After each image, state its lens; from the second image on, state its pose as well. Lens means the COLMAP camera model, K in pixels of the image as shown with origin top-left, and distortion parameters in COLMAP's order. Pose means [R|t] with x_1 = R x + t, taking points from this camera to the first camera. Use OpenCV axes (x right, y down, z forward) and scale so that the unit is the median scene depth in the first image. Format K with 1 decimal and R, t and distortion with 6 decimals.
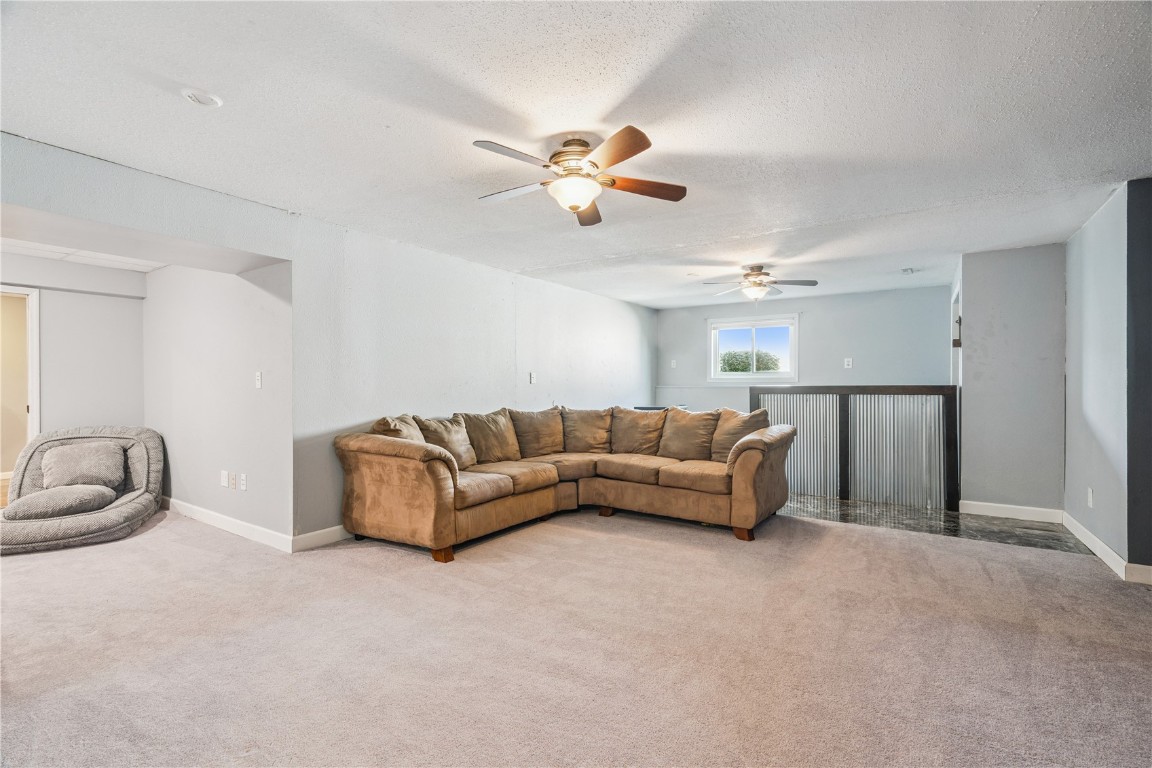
lens RADIAL K [[521.7, 0, 576.0], [0, 521.7, 384.0], [0, 0, 1]] dist [-0.002123, -0.000256]
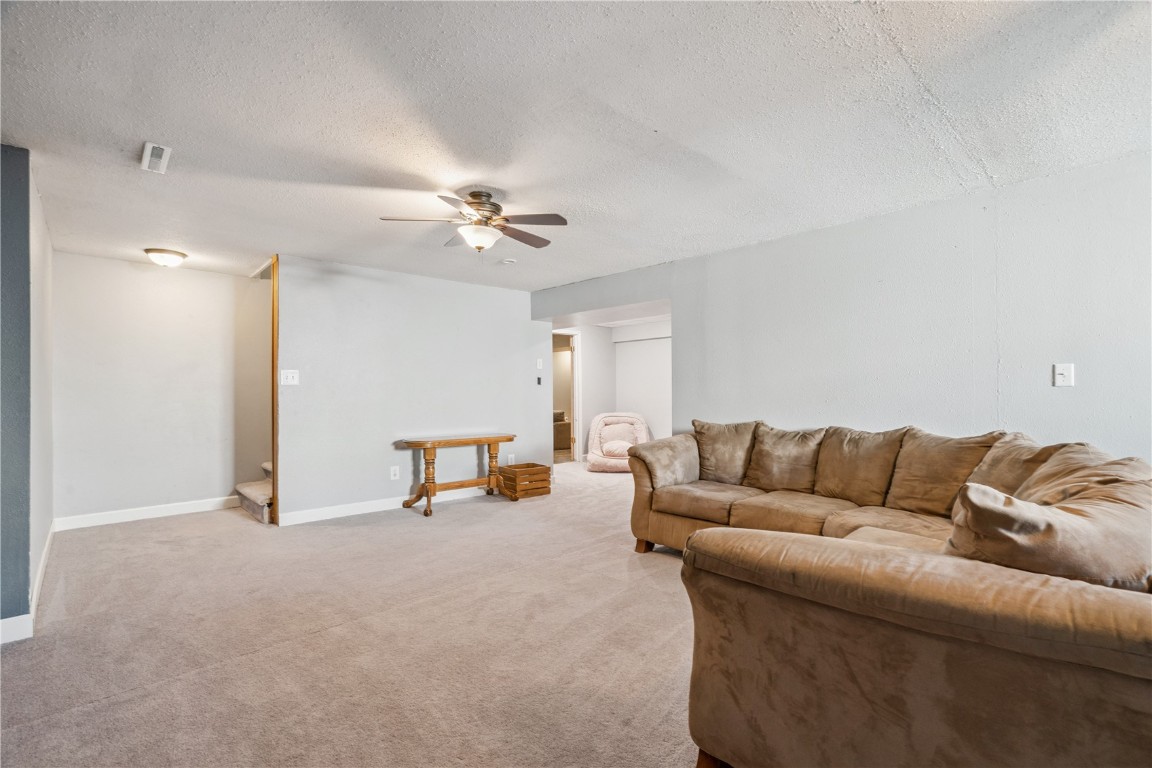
lens RADIAL K [[521.7, 0, 576.0], [0, 521.7, 384.0], [0, 0, 1]] dist [-0.002123, -0.000256]
pose [[-0.190897, -0.007345, -0.981583, 0.829666], [0.007263, 0.999934, -0.008894, -0.002391], [0.981583, -0.008827, -0.190831, 1.056187]]
